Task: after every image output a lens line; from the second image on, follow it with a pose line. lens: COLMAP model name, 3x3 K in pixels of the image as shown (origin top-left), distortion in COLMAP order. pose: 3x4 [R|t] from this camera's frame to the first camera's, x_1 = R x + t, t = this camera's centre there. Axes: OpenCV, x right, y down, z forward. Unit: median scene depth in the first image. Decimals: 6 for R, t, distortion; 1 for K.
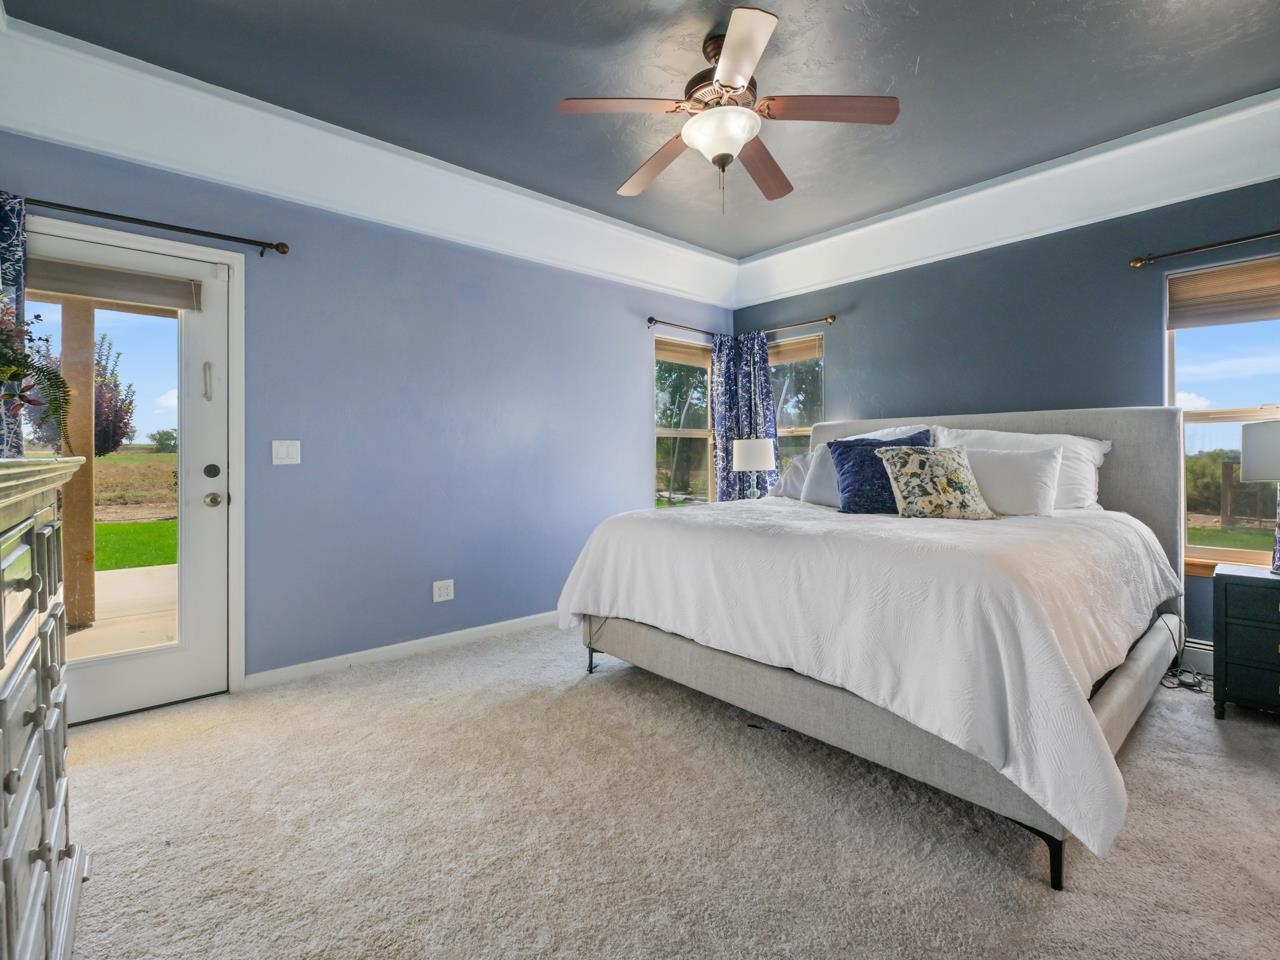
lens RADIAL K [[591.0, 0, 636.7], [0, 591.0, 463.6], [0, 0, 1]] dist [0.000119, -0.001001]
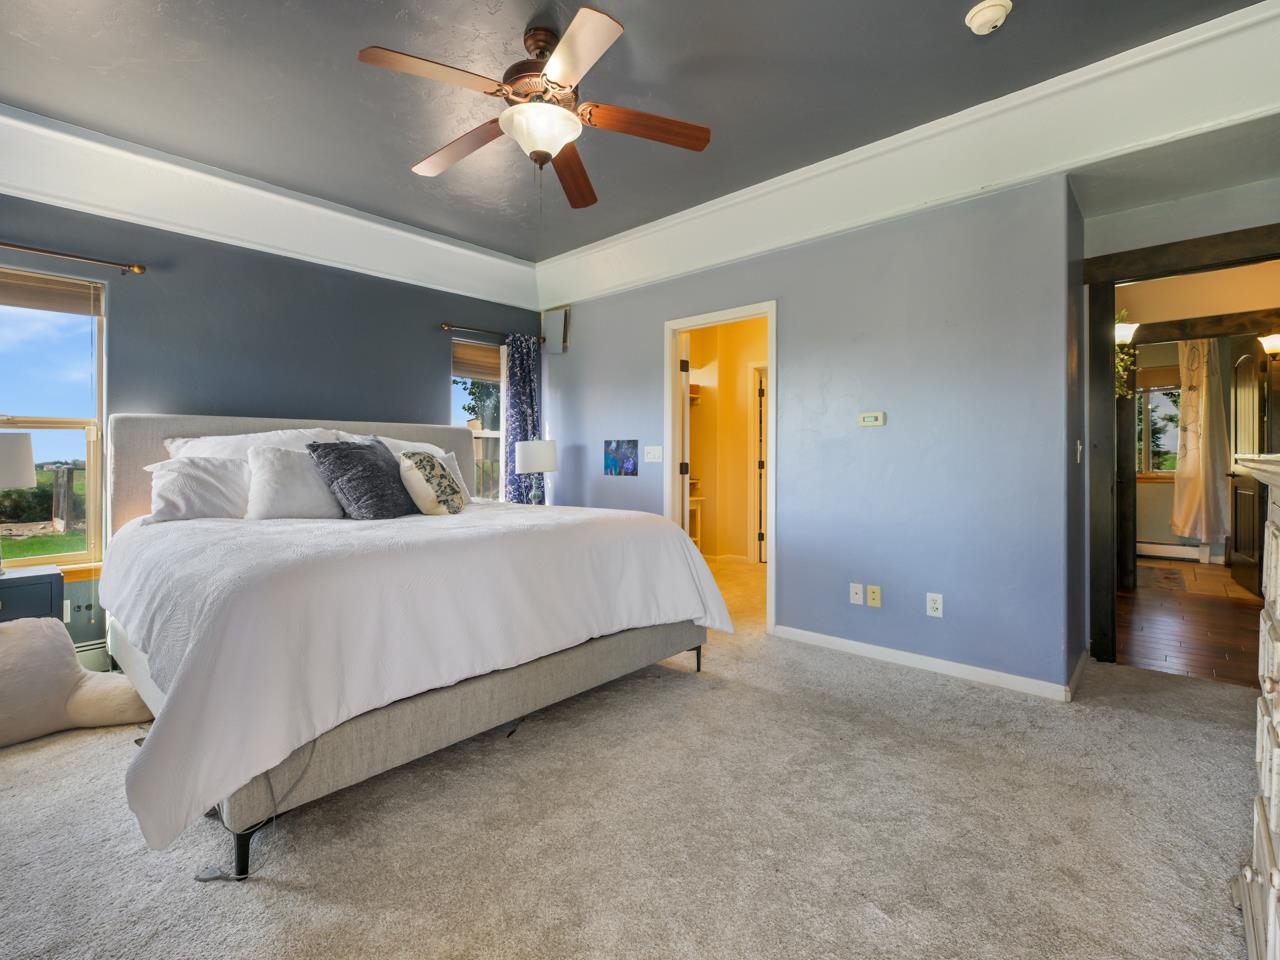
lens RADIAL K [[591.0, 0, 636.7], [0, 591.0, 463.6], [0, 0, 1]] dist [0.000119, -0.001001]
pose [[-0.116965, -0.007279, 0.993109, -0.805736], [0.020320, 0.999746, 0.009721, -0.010269], [-0.992928, 0.021317, -0.116787, 0.904857]]
